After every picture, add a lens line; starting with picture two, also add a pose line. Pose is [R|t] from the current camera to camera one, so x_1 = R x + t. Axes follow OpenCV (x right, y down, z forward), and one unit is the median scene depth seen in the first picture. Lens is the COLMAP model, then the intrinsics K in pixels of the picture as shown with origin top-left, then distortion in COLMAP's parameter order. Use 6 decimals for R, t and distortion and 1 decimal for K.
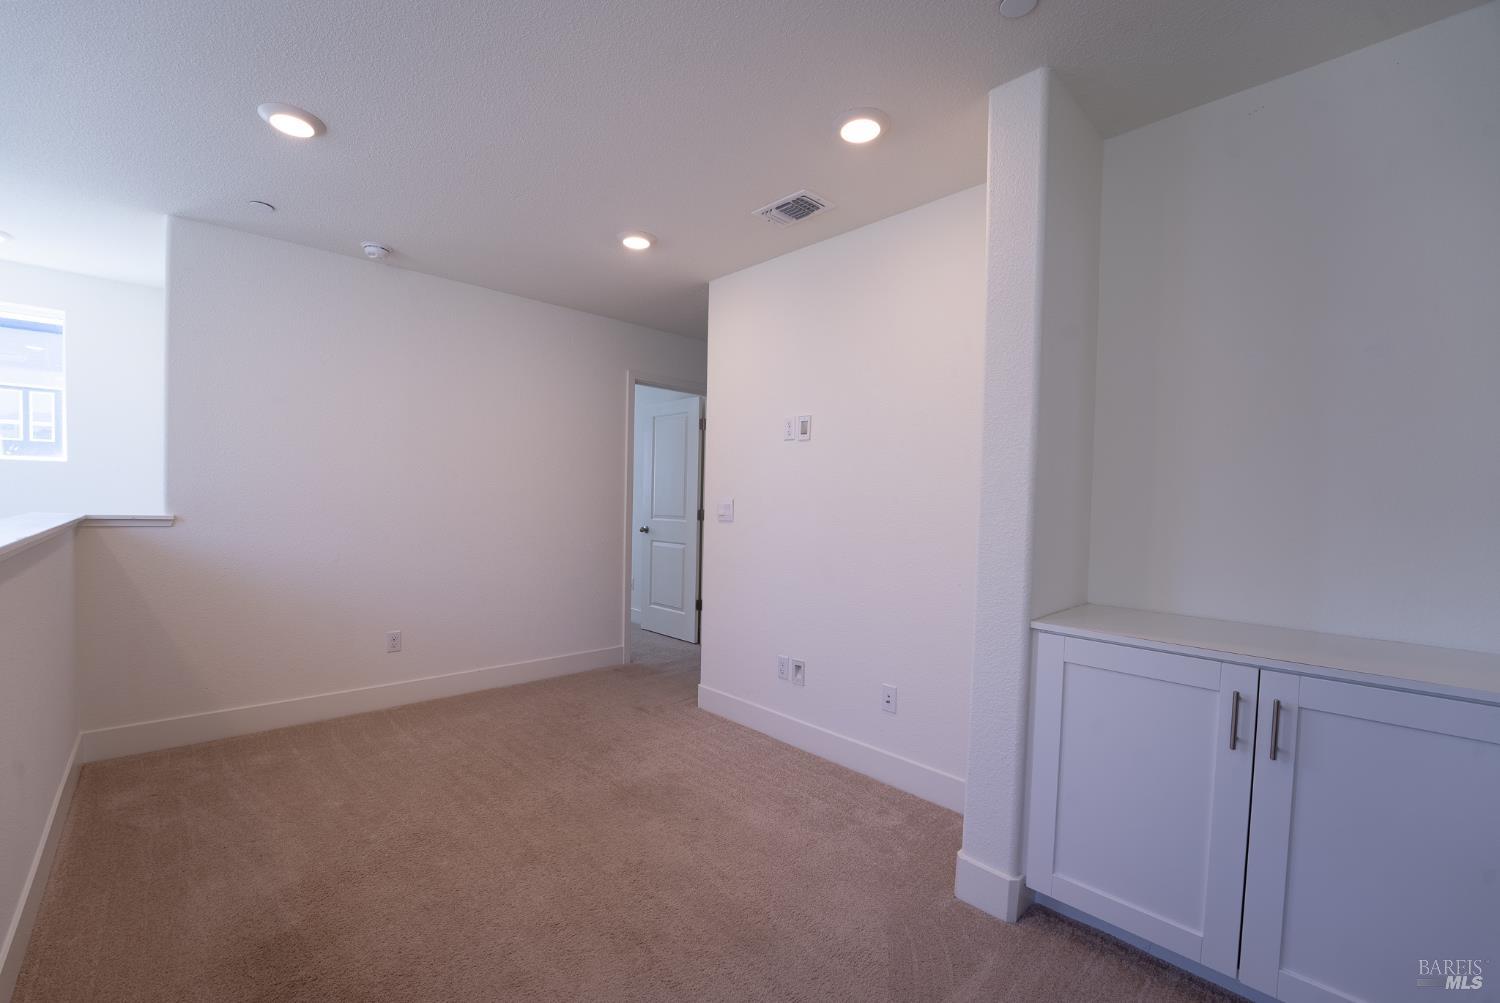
lens RADIAL K [[611.1, 0, 742.6], [0, 611.1, 511.4], [0, 0, 1]] dist [-0.029676, 0.000166]
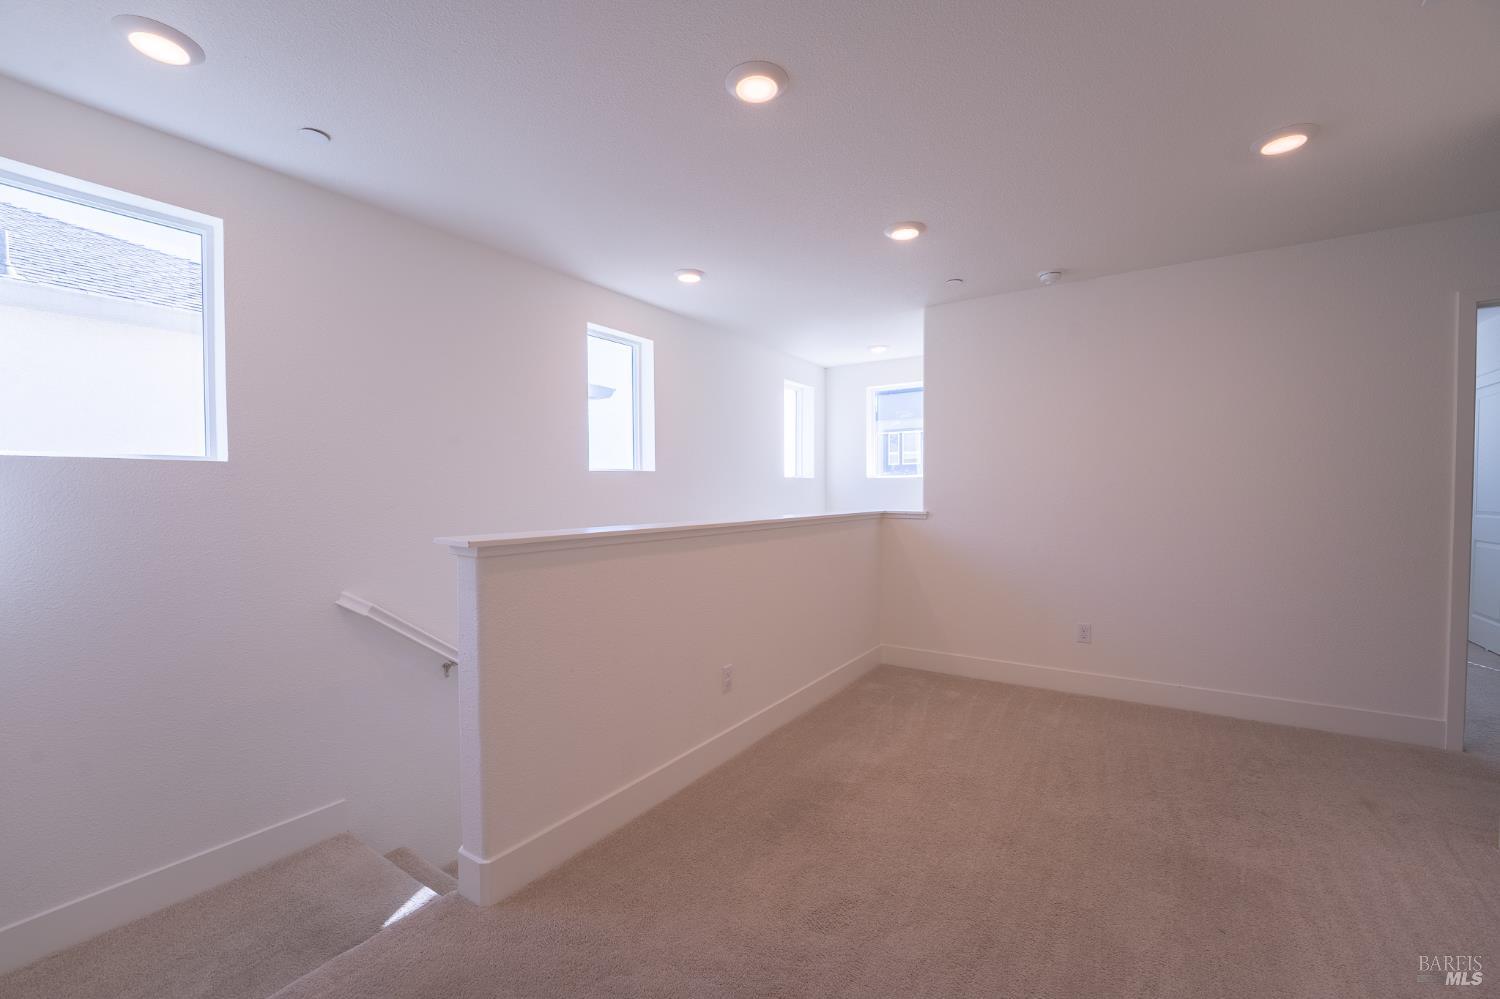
lens RADIAL K [[608.1, 0, 750.0], [0, 608.1, 499.5], [0, 0, 1]] dist [-0.001725, -0.000365]
pose [[0.258021, -0.010405, -0.966083, 0.352116], [-0.007226, 0.999893, -0.012699, 0.000365], [0.966112, 0.010258, 0.257918, 0.184198]]
